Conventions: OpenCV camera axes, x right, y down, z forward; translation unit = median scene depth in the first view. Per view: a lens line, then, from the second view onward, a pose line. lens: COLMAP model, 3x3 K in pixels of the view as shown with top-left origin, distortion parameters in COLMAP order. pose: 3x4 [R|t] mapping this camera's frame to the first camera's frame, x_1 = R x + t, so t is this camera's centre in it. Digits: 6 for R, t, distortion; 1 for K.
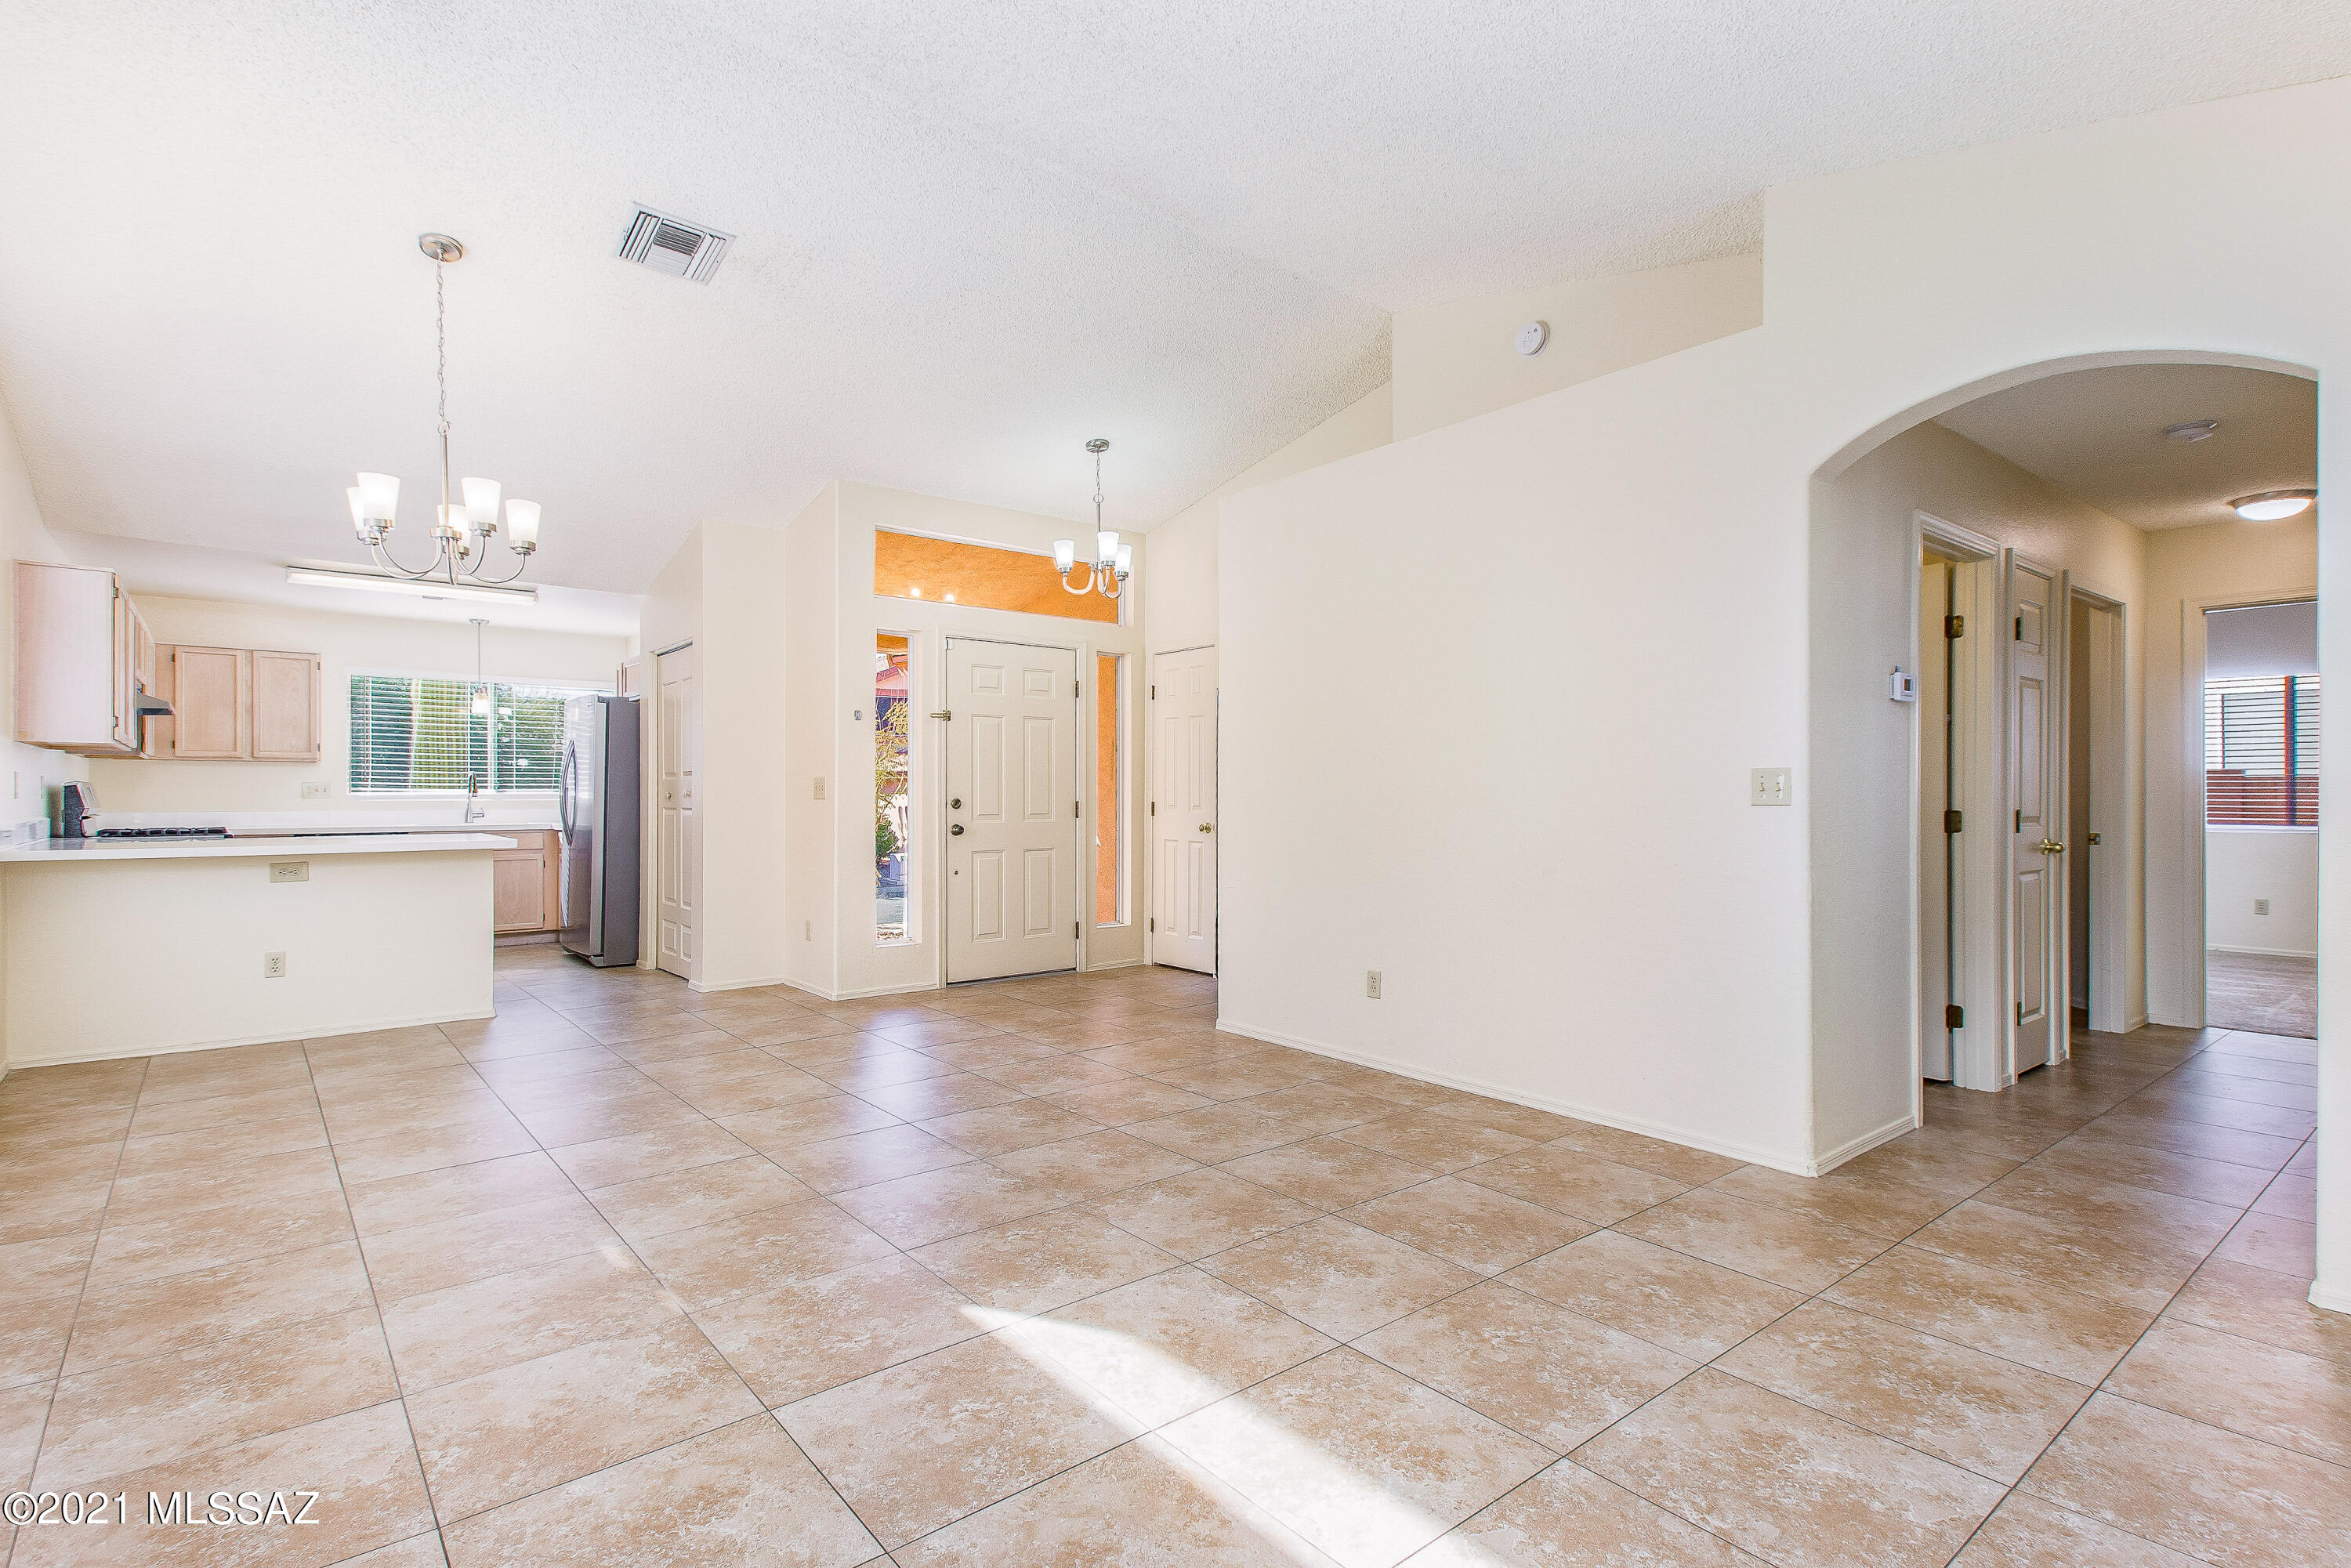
lens RADIAL K [[1102.5, 0, 1175.5], [0, 1102.5, 784.0], [0, 0, 1]] dist [-0.000776, 0.000071]
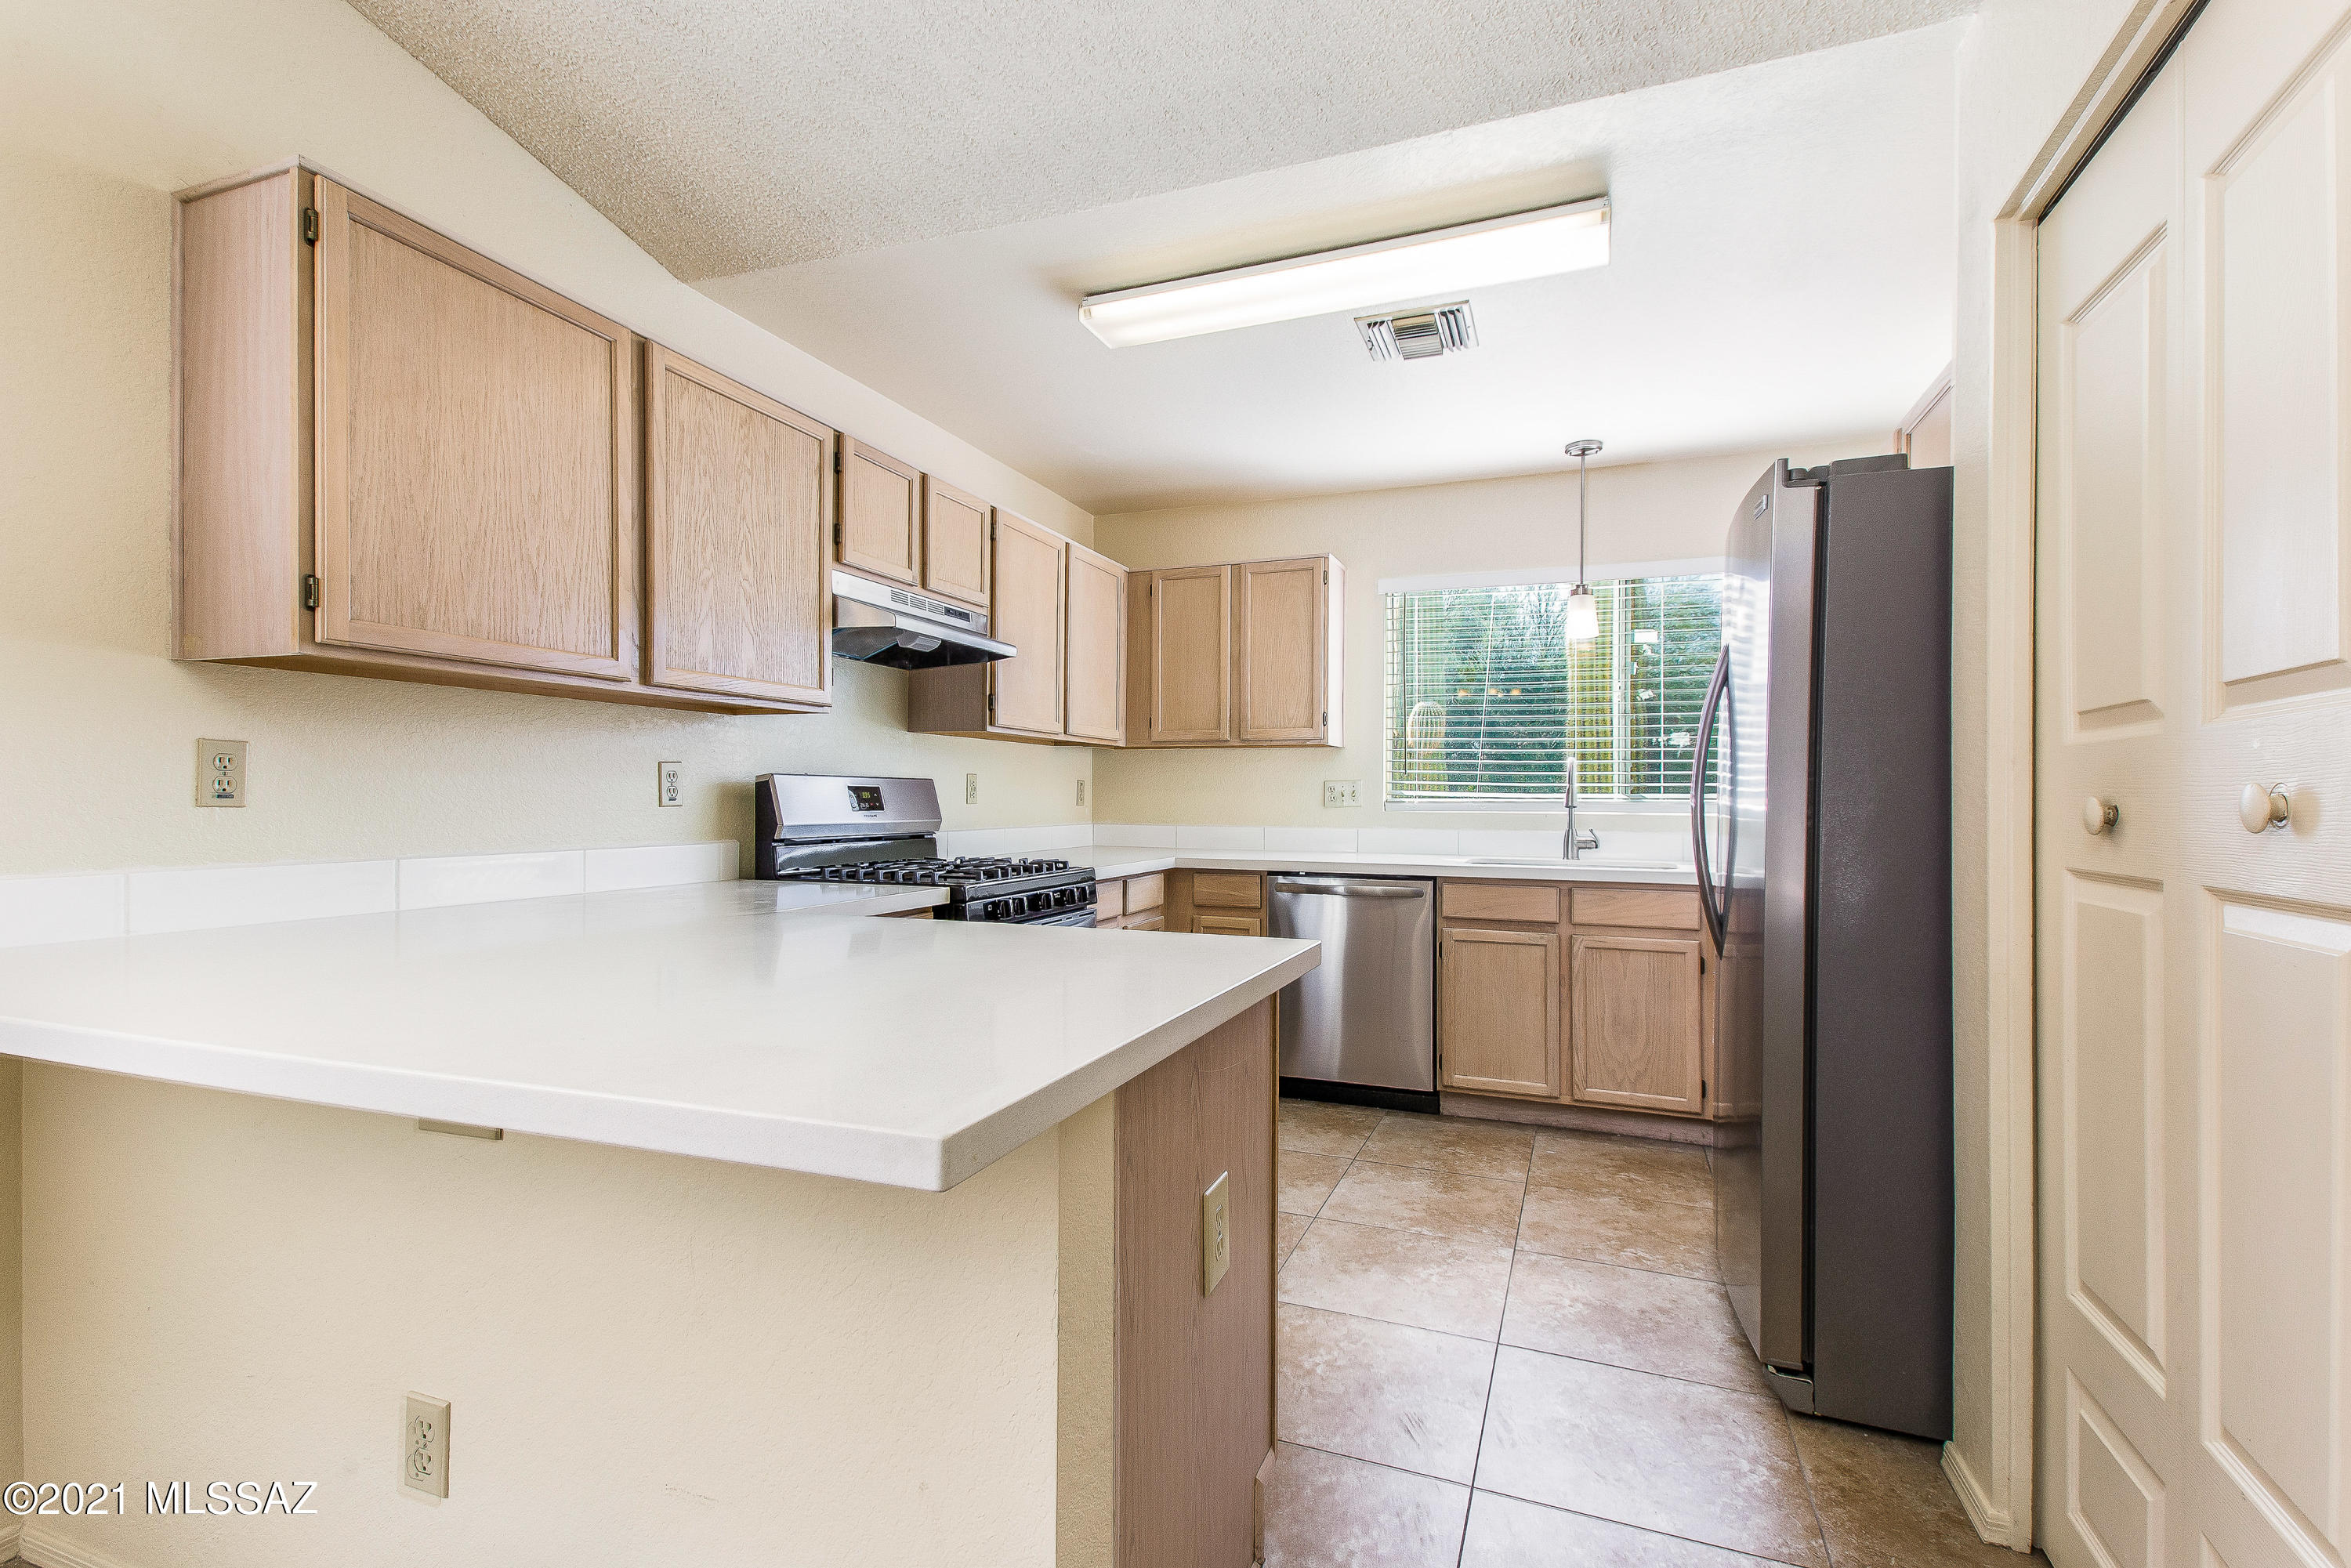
lens RADIAL K [[1041.8, 0, 1175.5], [0, 1041.8, 784.0], [0, 0, 1]] dist [0.000227, 0.000049]
pose [[0.459936, -0.008506, -0.887912, -0.333759], [-0.001078, 0.999948, -0.010138, 0.006152], [0.887952, 0.005619, 0.459902, 0.688671]]
